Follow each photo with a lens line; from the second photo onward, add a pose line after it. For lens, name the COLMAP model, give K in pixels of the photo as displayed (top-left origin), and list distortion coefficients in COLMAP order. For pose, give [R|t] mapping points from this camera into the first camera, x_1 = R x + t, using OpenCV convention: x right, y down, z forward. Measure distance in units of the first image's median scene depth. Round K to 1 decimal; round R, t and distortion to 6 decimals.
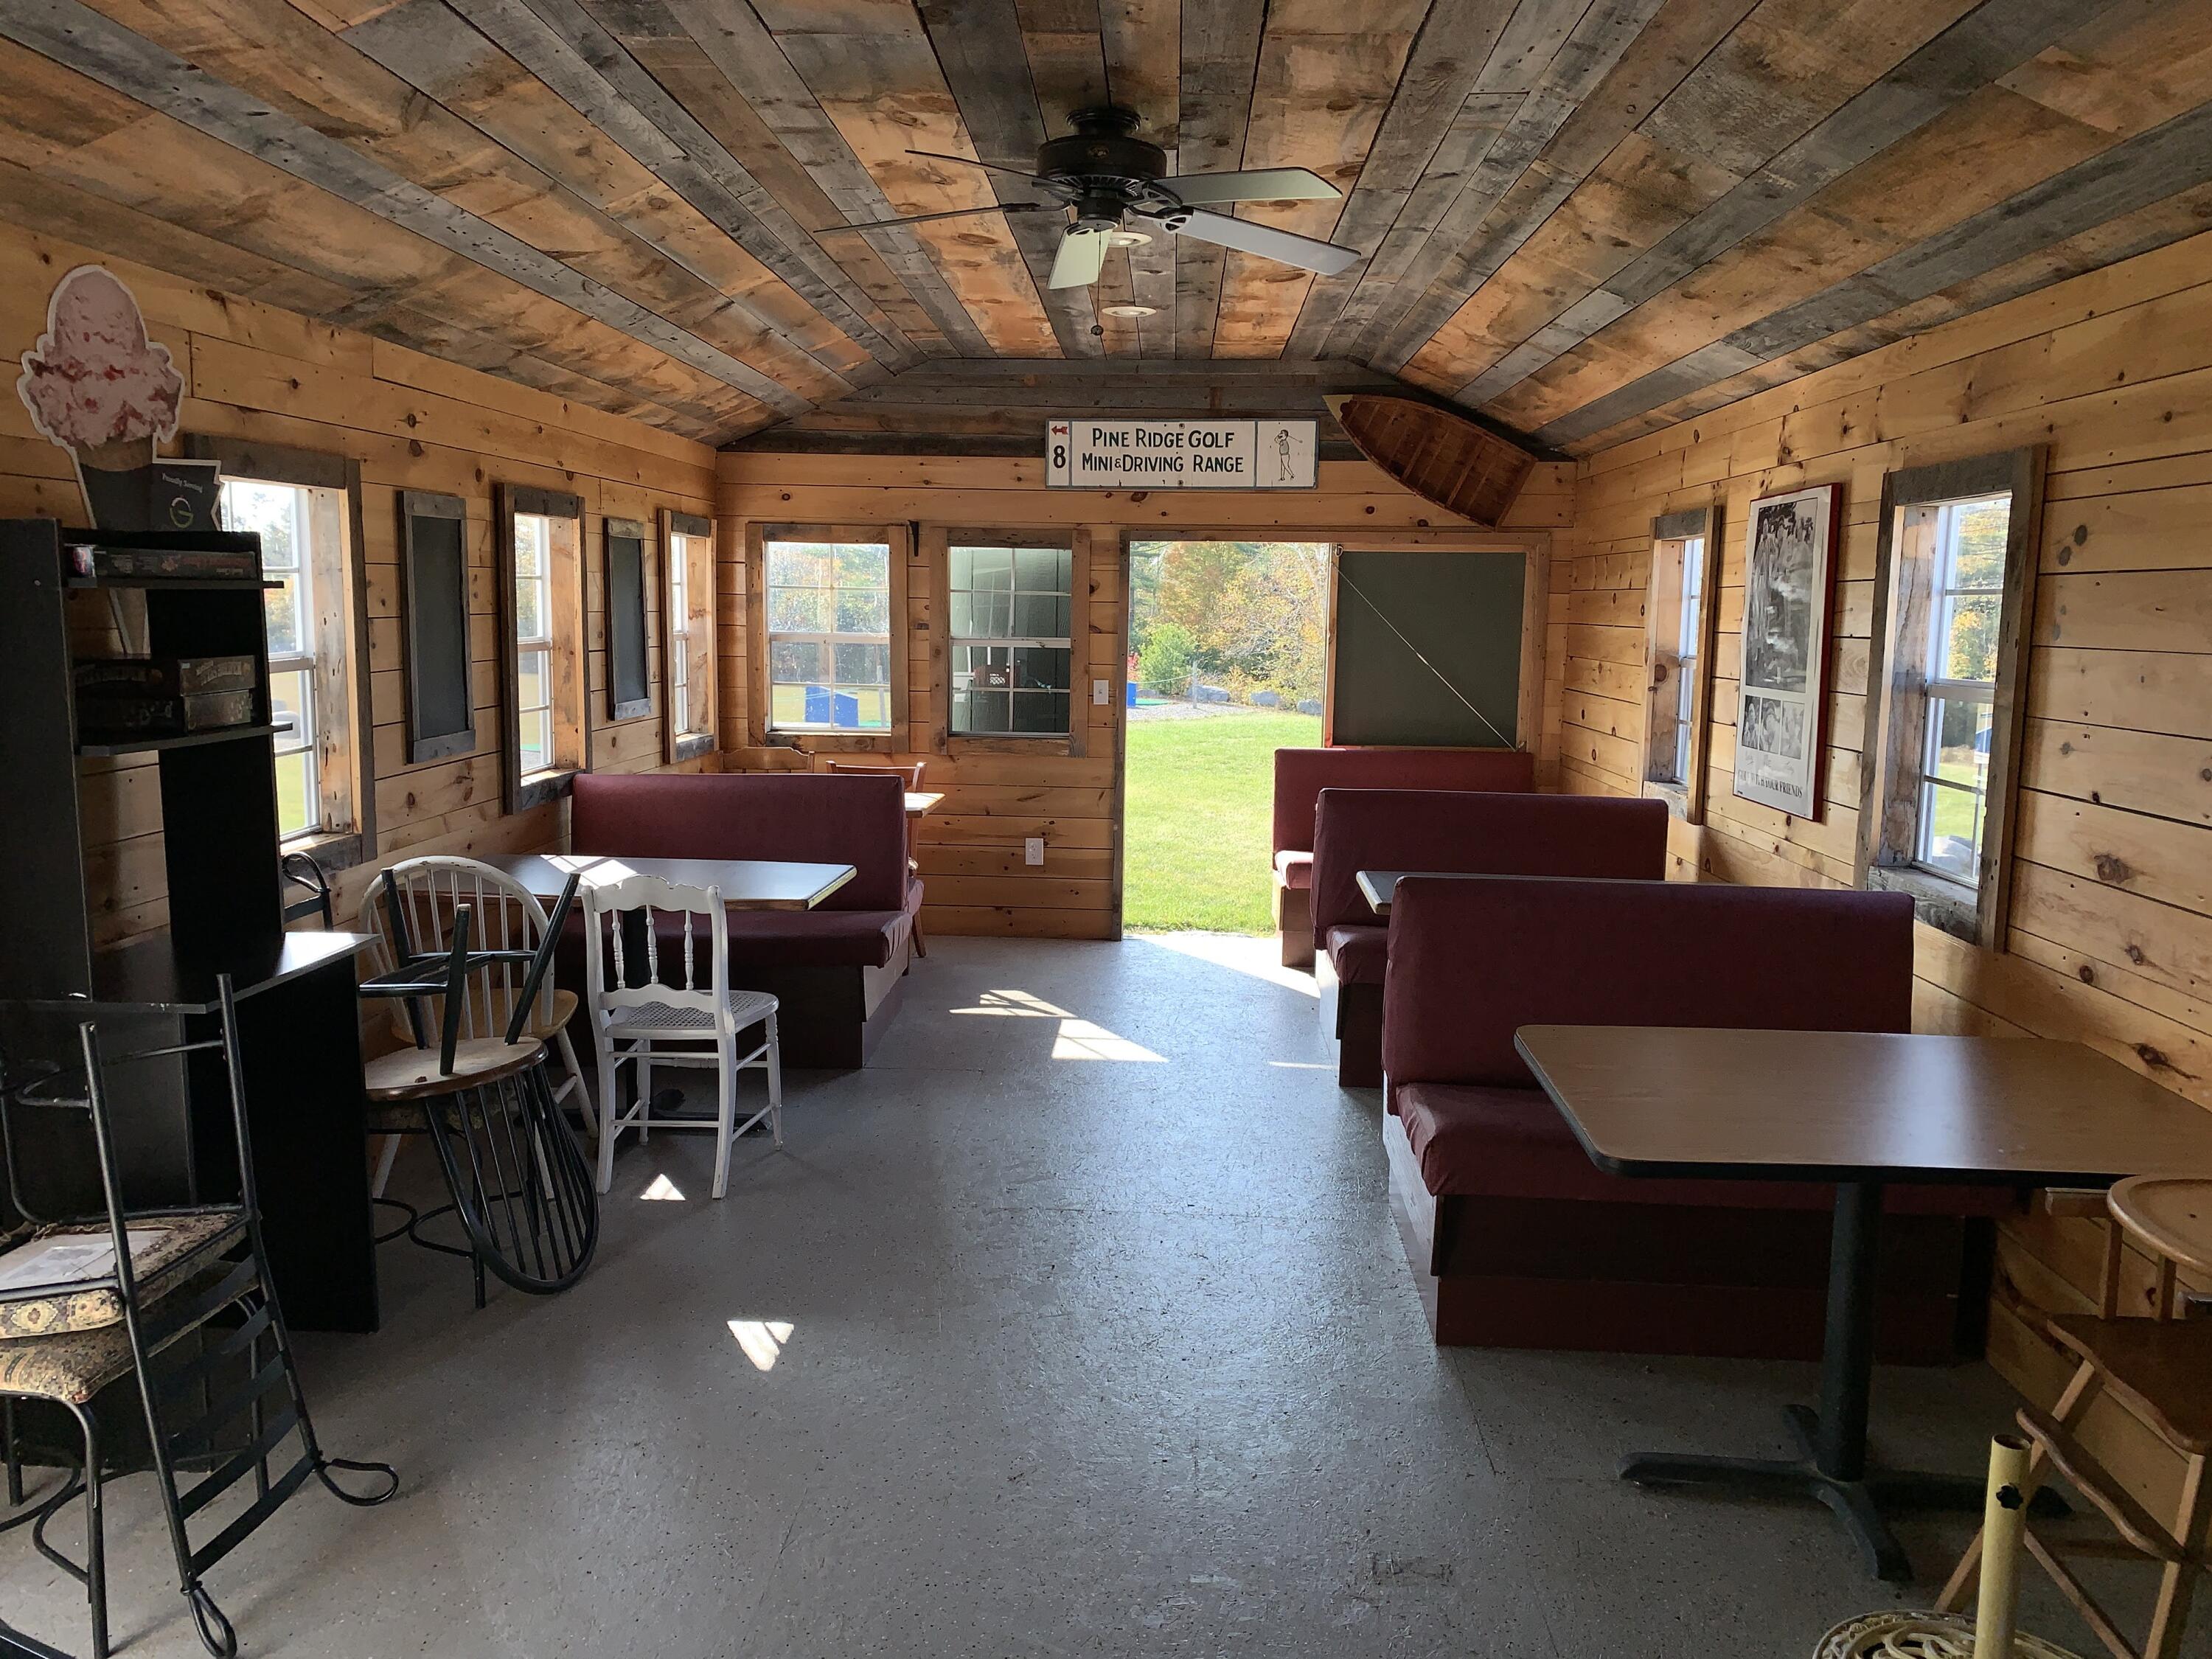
lens RADIAL K [[1686.6, 0, 1103.4], [0, 1686.6, 827.8], [0, 0, 1]] dist [-0.000699, -0.000555]
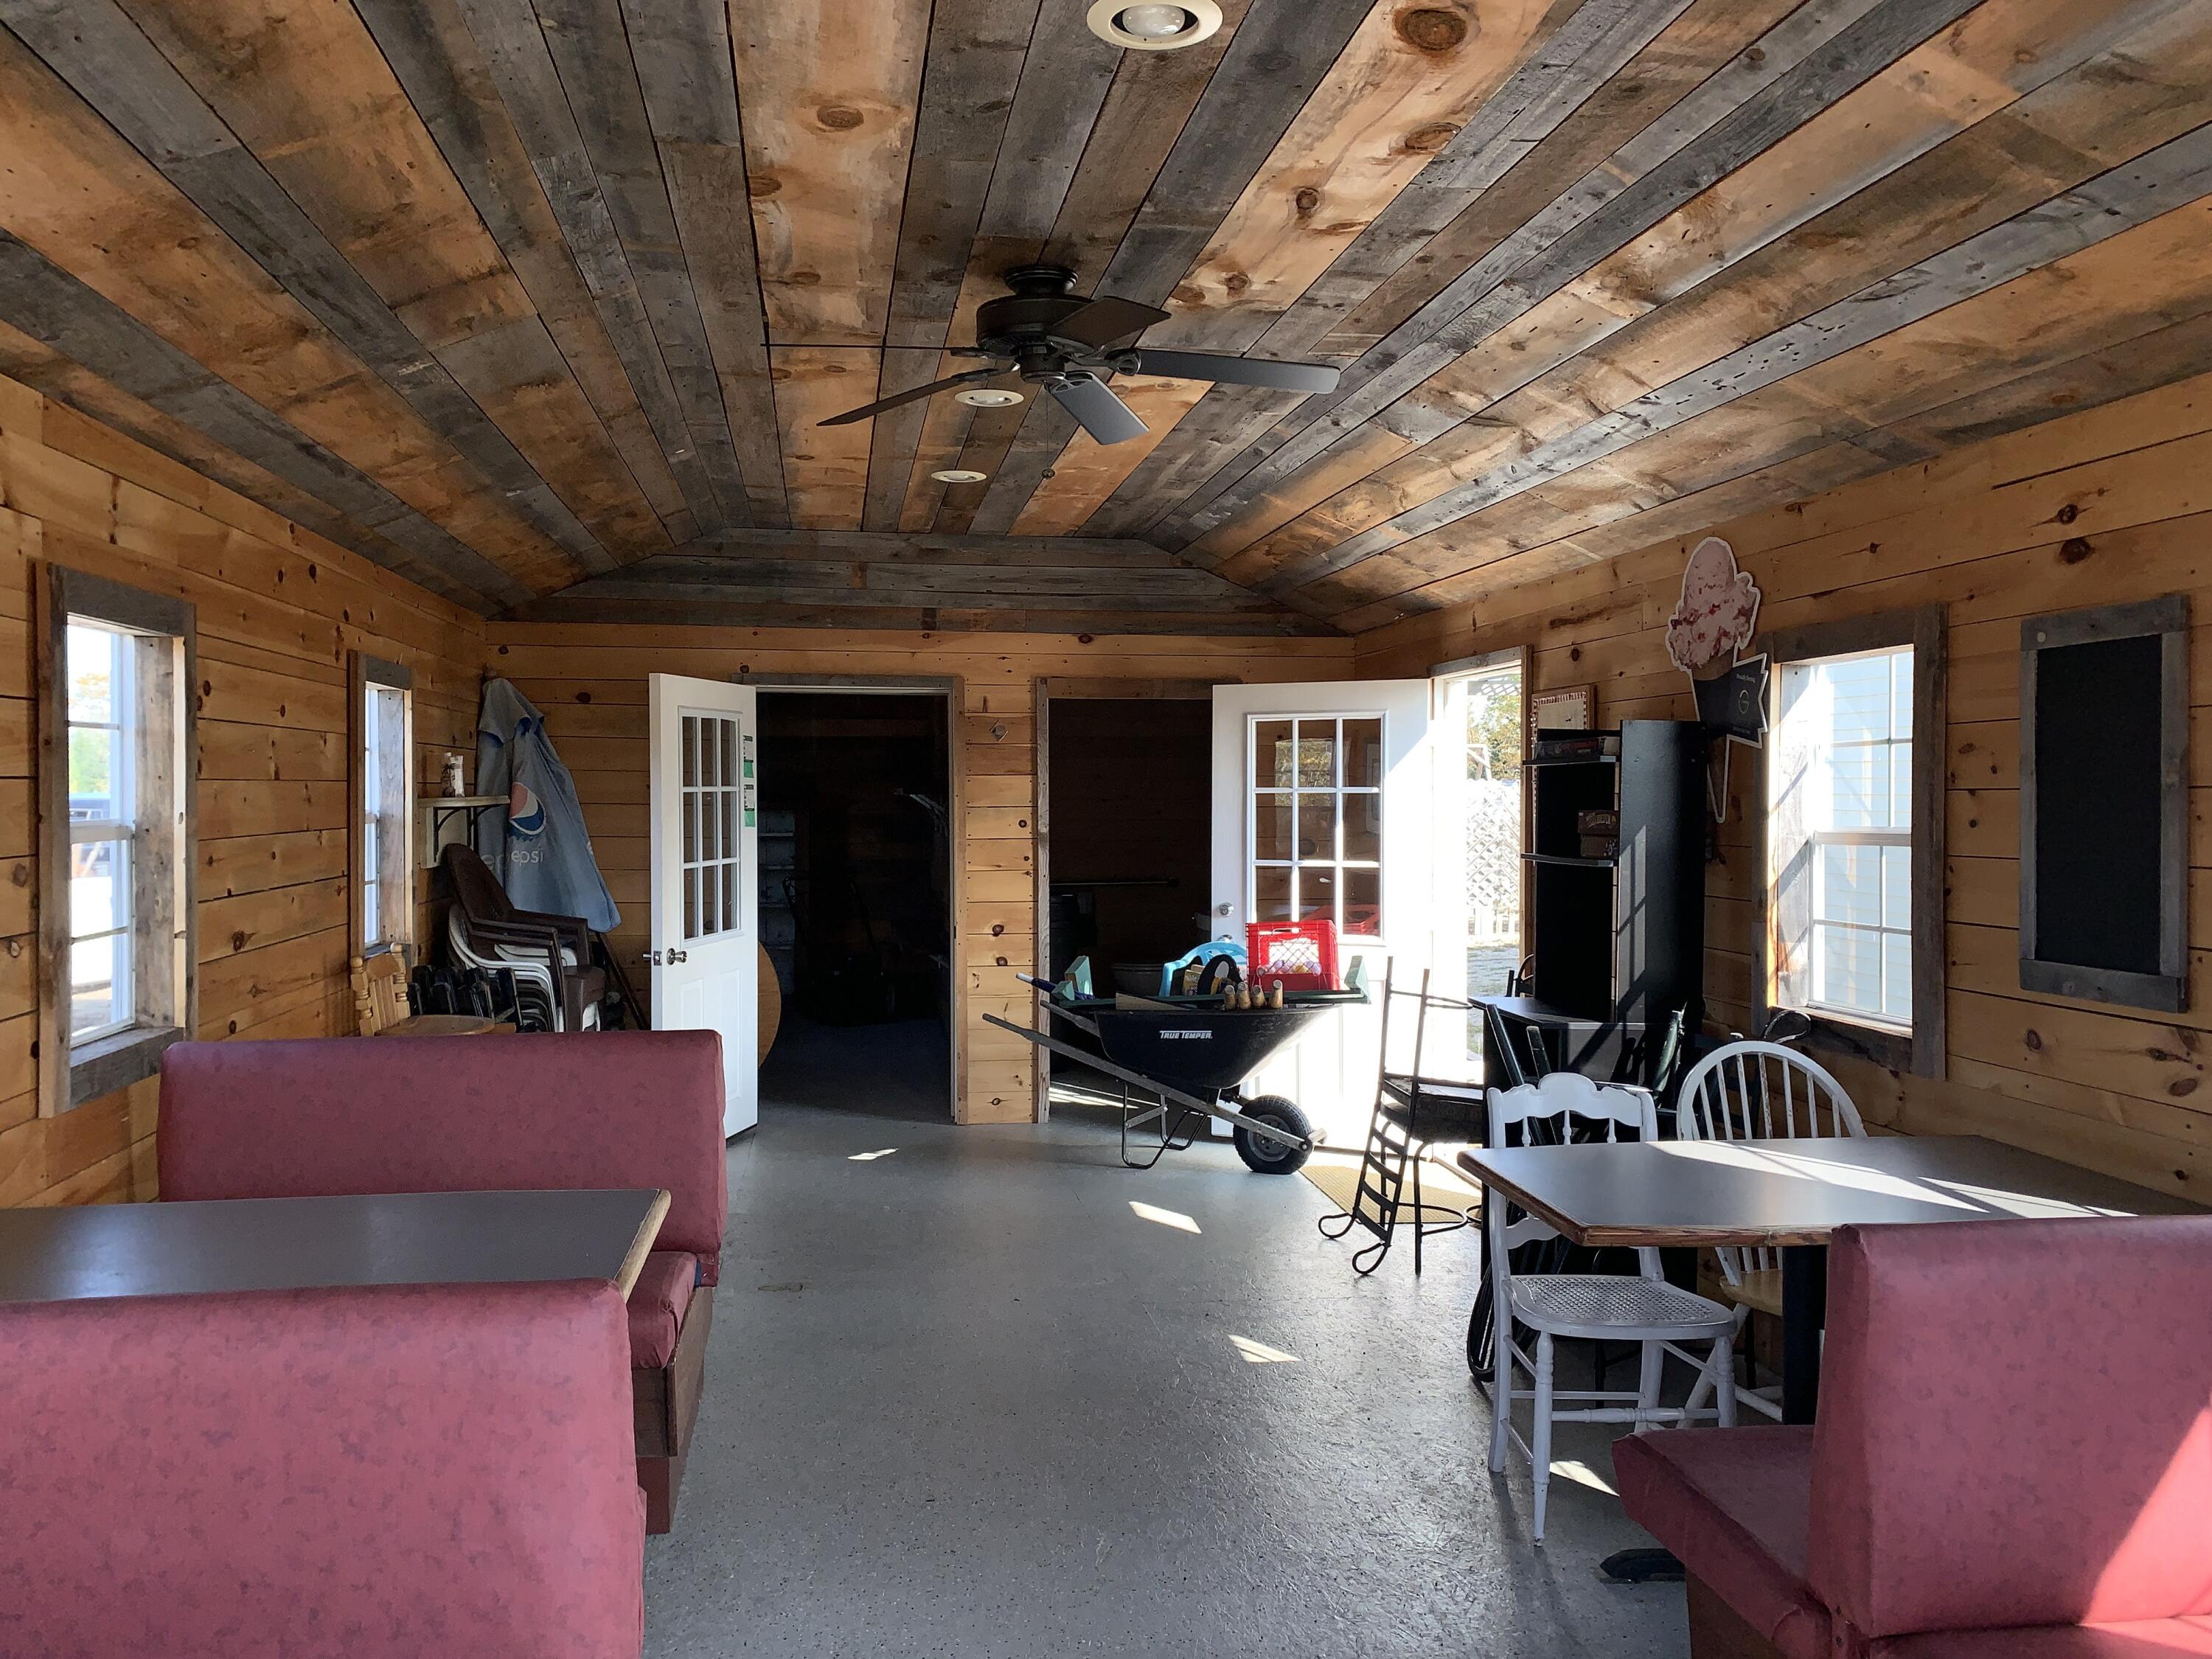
lens RADIAL K [[1686.6, 0, 1103.8], [0, 1686.6, 822.1], [0, 0, 1]] dist [-0.000699, -0.000555]
pose [[-0.980499, -0.008604, -0.196336, 0.163878], [-0.038543, 0.988058, 0.149184, -0.274104], [0.192708, 0.153842, -0.969121, 2.186439]]
